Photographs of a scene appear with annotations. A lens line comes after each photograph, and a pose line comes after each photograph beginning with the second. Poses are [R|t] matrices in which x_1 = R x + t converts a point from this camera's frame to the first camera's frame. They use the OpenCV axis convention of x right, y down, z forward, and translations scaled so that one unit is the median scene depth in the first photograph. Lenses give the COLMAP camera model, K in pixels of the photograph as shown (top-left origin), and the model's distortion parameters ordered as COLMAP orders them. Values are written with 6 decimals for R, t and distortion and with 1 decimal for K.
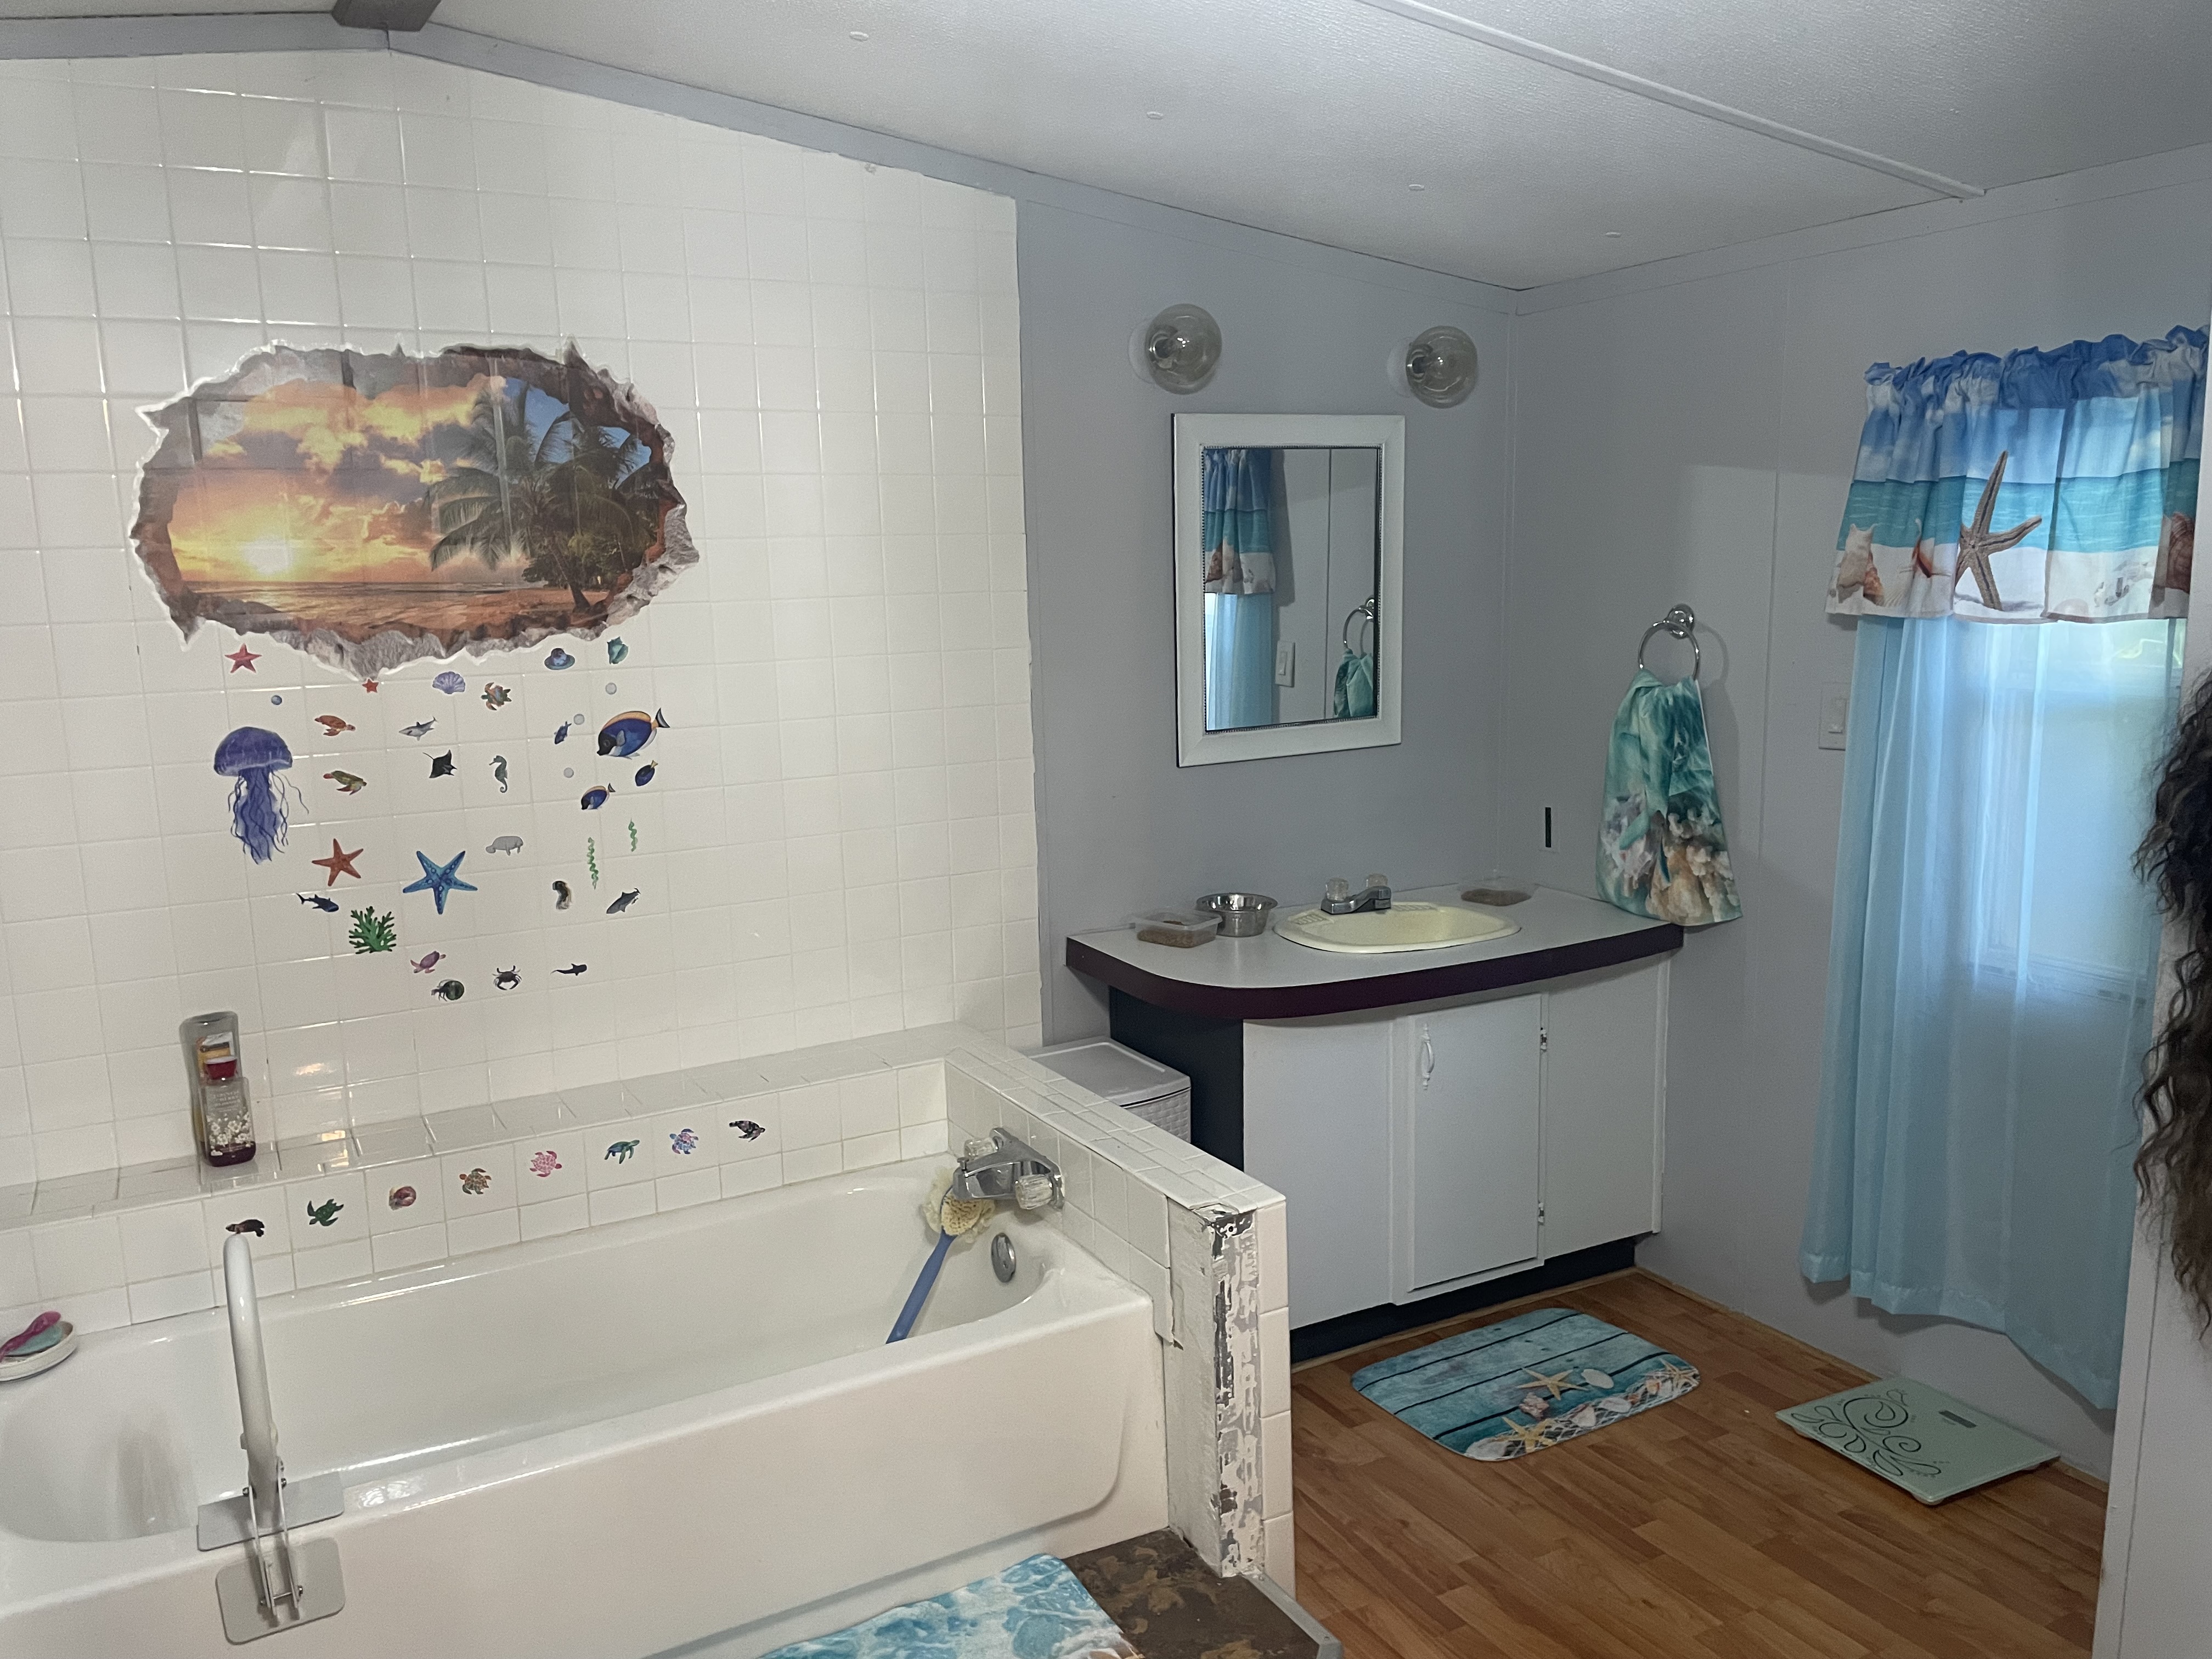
lens RADIAL K [[1670.8, 0, 1106.7], [0, 1670.8, 803.7], [0, 0, 1]] dist [0.067493, -0.094468]
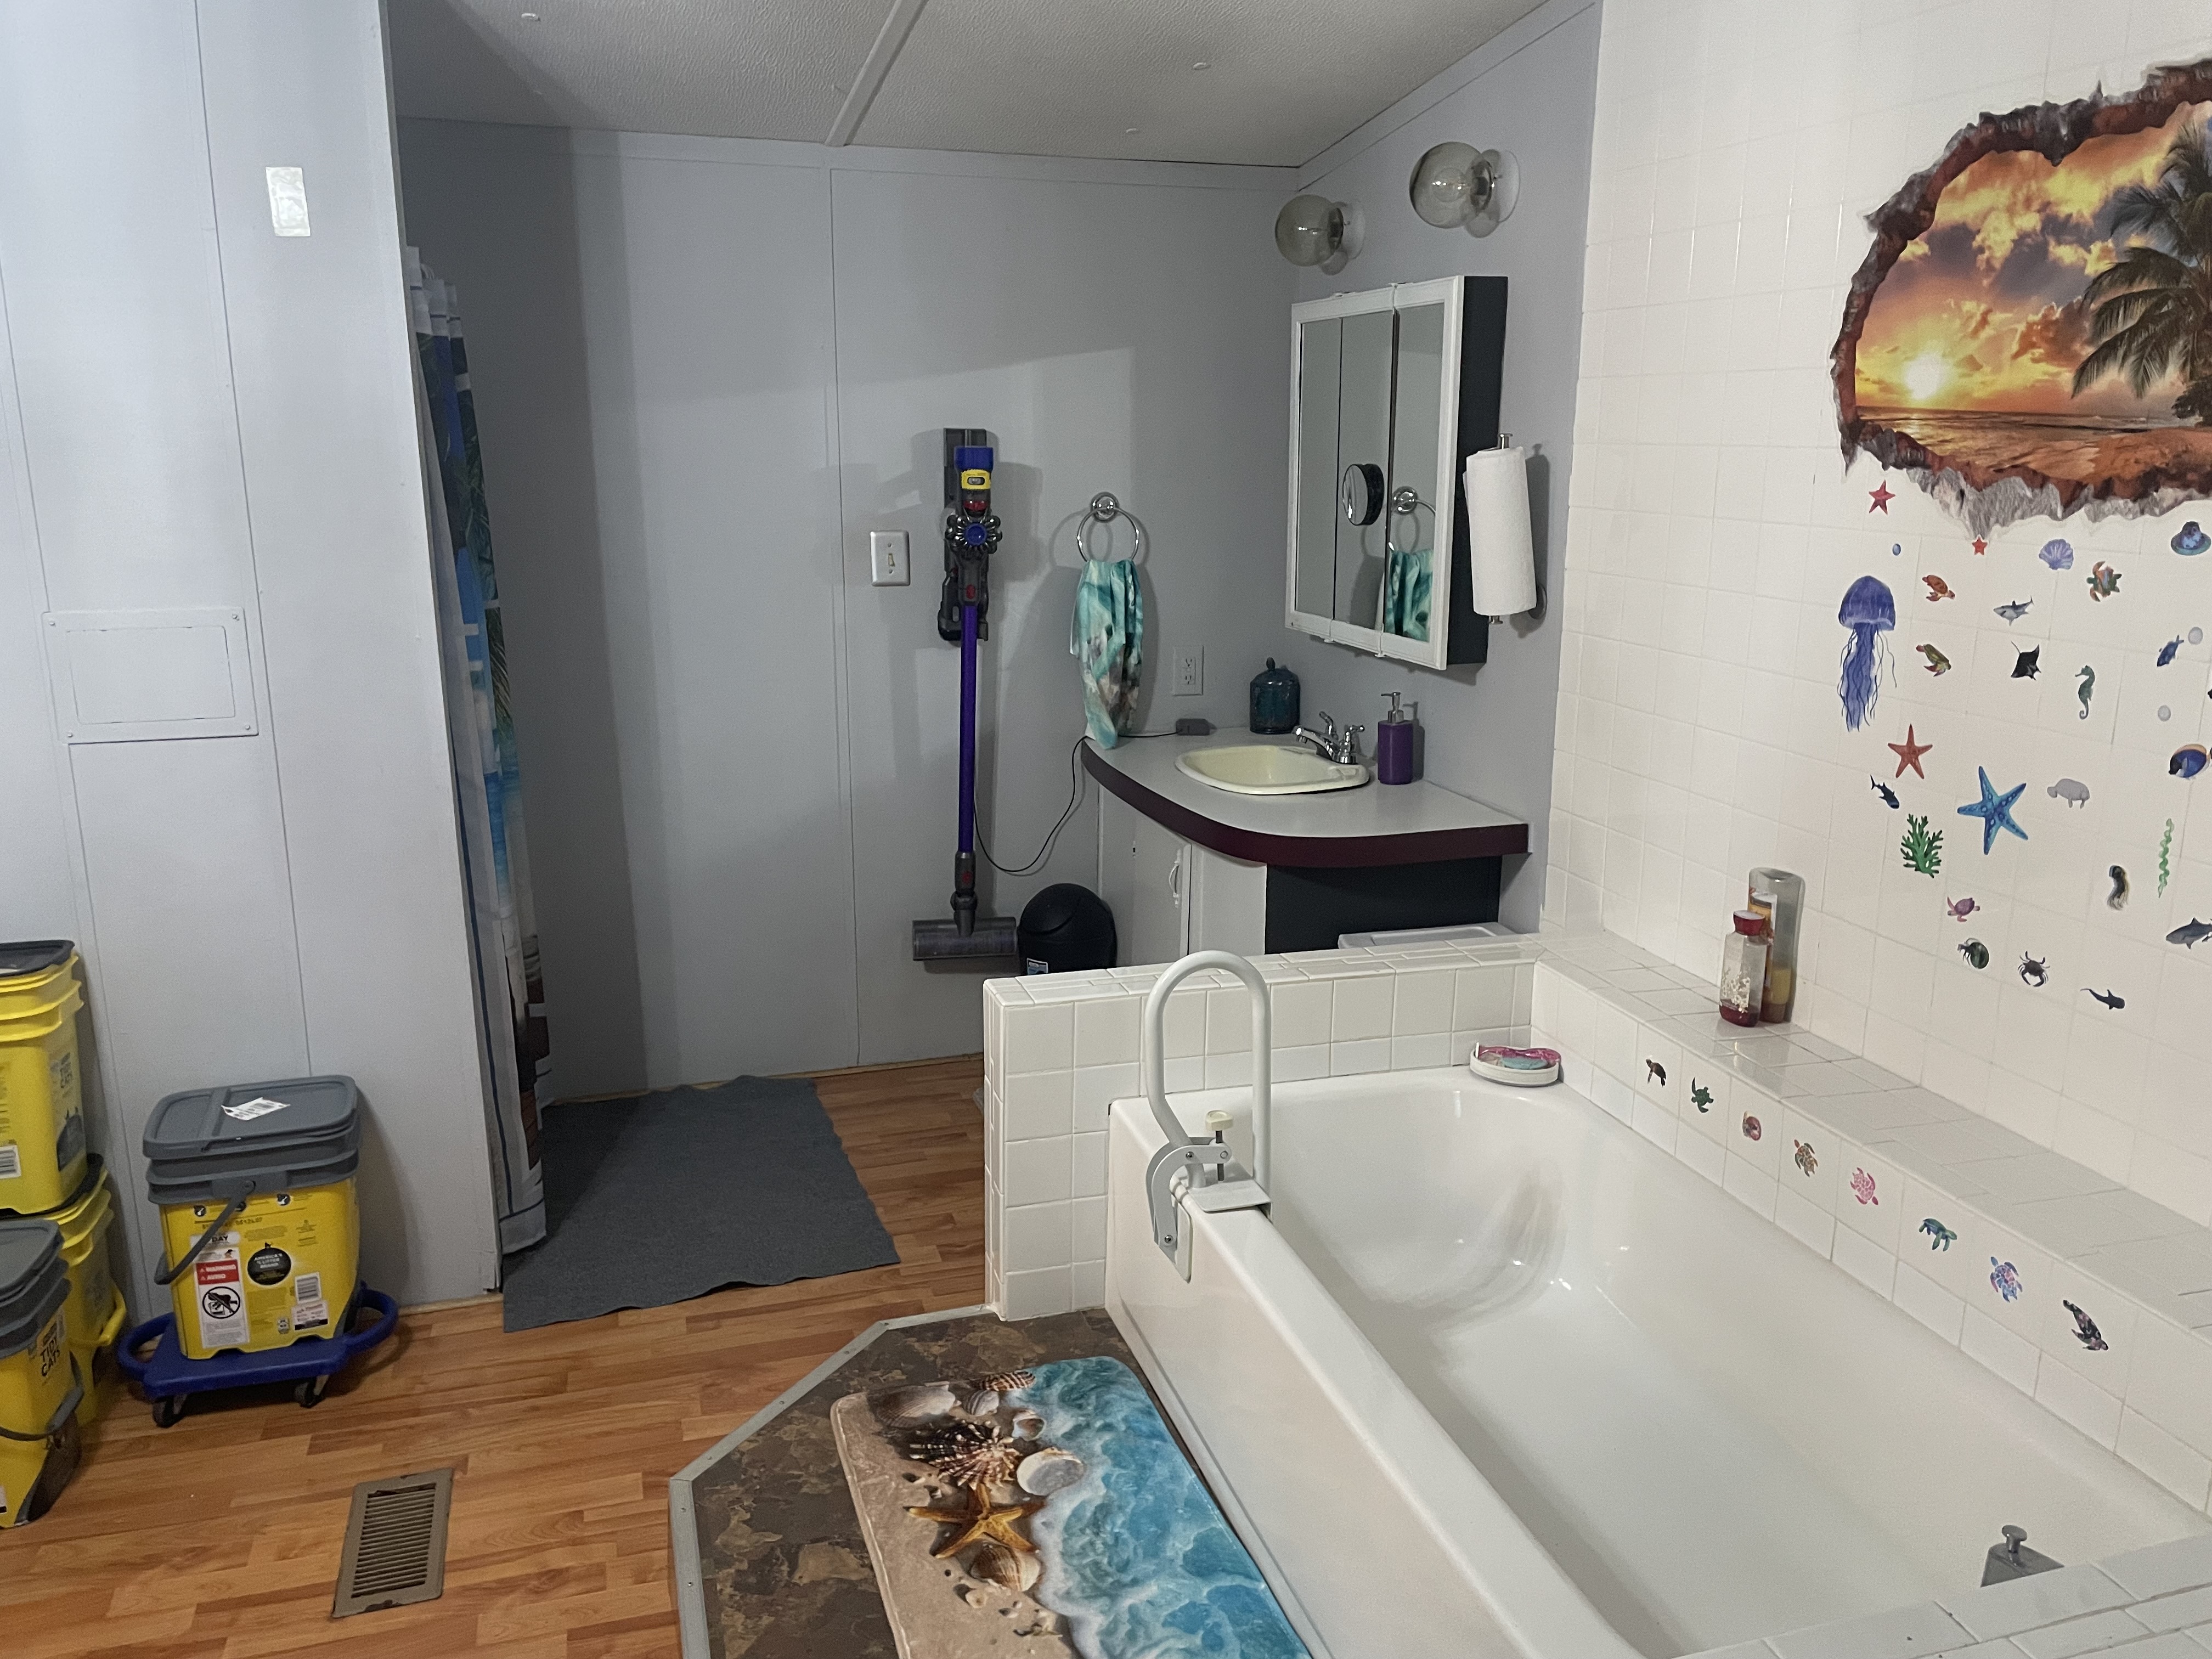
lens RADIAL K [[1670.8, 0, 1106.7], [0, 1670.8, 803.7], [0, 0, 1]] dist [0.067493, -0.094468]
pose [[-0.199932, 0.237430, -0.950607, 0.421091], [-0.152166, 0.950900, 0.269507, -0.105586], [0.967922, 0.198534, -0.153987, 0.748556]]
